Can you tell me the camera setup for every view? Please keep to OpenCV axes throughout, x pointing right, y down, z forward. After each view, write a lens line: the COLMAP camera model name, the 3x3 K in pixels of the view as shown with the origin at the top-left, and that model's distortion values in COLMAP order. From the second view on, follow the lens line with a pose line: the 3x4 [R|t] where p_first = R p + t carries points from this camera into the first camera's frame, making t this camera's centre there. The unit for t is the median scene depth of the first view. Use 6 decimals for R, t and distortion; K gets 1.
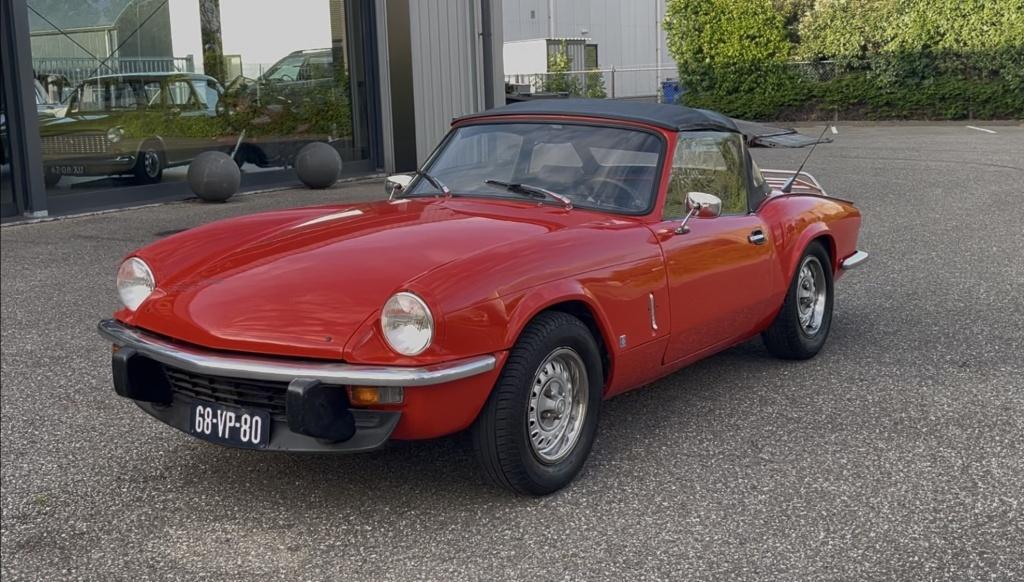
lens RADIAL K [[1281.7, 0, 517.3], [0, 1281.7, 267.3], [0, 0, 1]] dist [0.148951, -0.534264]
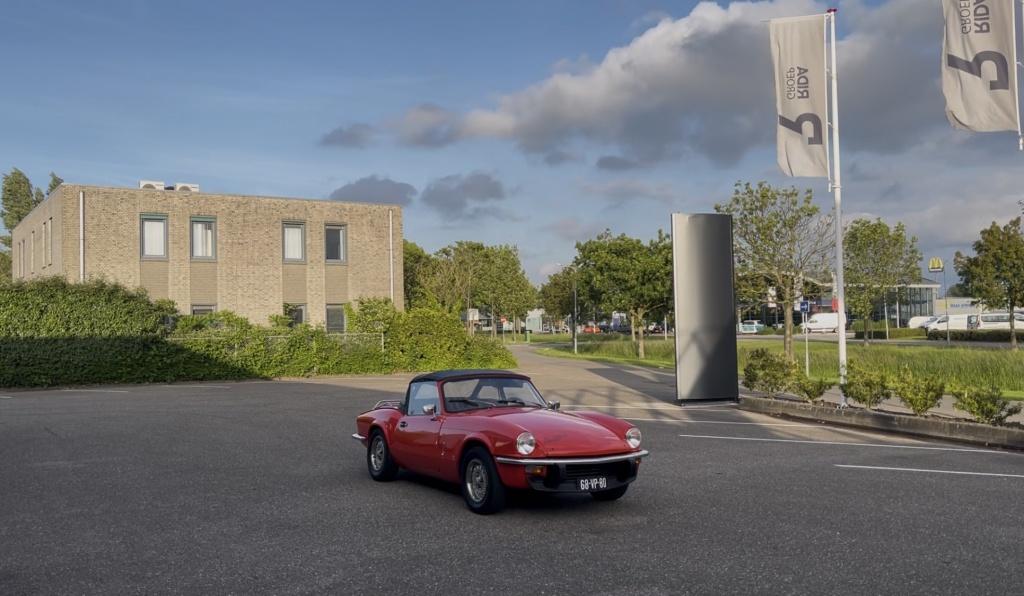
lens RADIAL K [[922.2, 0, 513.0], [0, 922.2, 280.6], [0, 0, 1]] dist [0.045967, -0.008528]
pose [[0.432113, 0.067508, 0.899289, -2.096432], [0.138145, 0.980470, -0.139981, -0.053246], [-0.891176, 0.184720, 0.414348, 0.236458]]
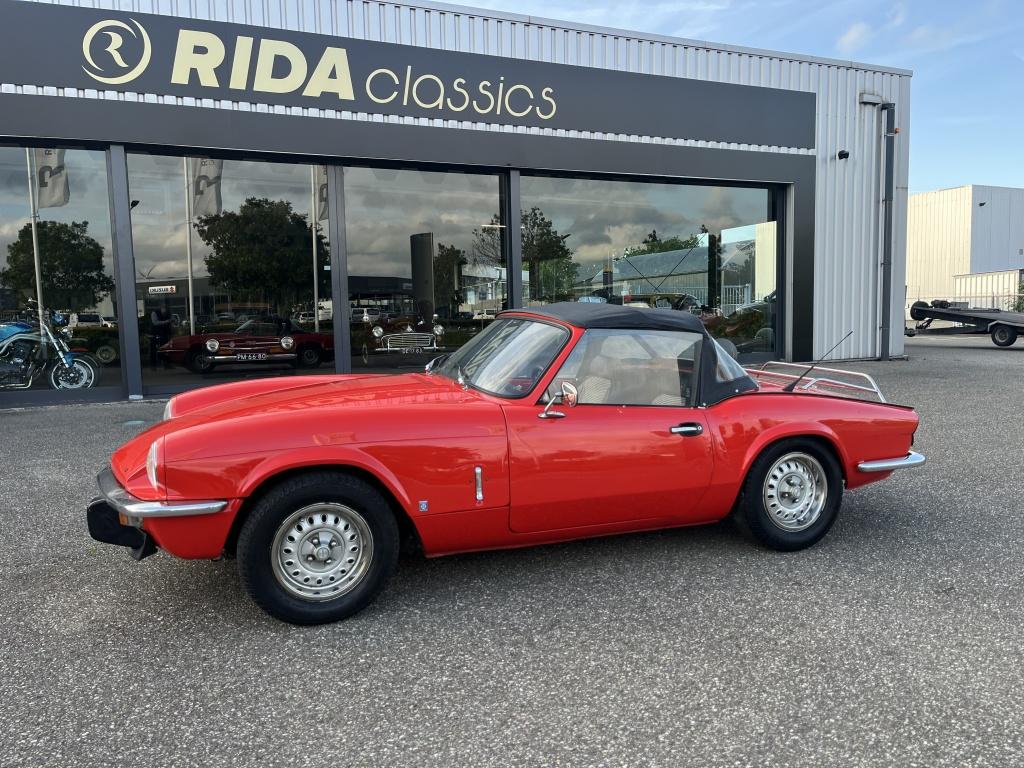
lens RADIAL K [[772.9, 0, 515.6], [0, 772.9, 382.7], [0, 0, 1]] dist [0.062806, -0.087271]
pose [[0.817380, 0.067593, -0.572121, 0.588810], [-0.090526, 0.995826, -0.011683, -0.056226], [0.568943, 0.061341, 0.820086, 0.522166]]
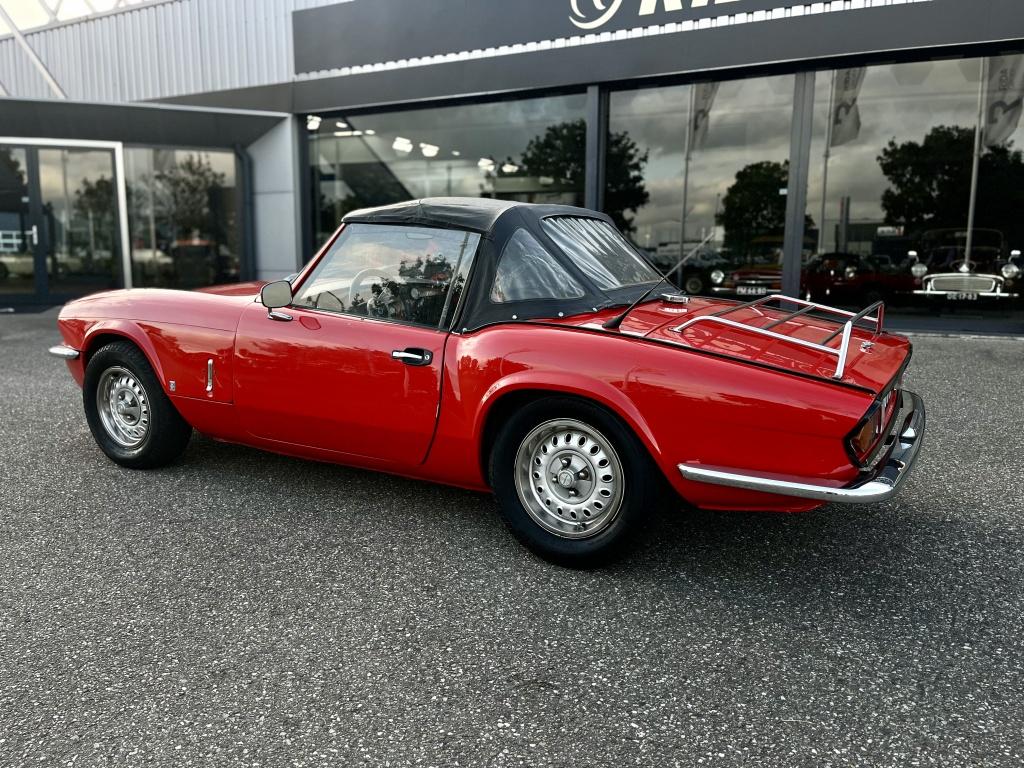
lens RADIAL K [[776.2, 0, 516.4], [0, 776.2, 383.2], [0, 0, 1]] dist [0.058993, -0.081788]
pose [[0.063520, 0.186516, -0.980396, 0.920996], [-0.157282, 0.971974, 0.174723, -0.140924], [0.985509, 0.143101, 0.091076, 1.380899]]
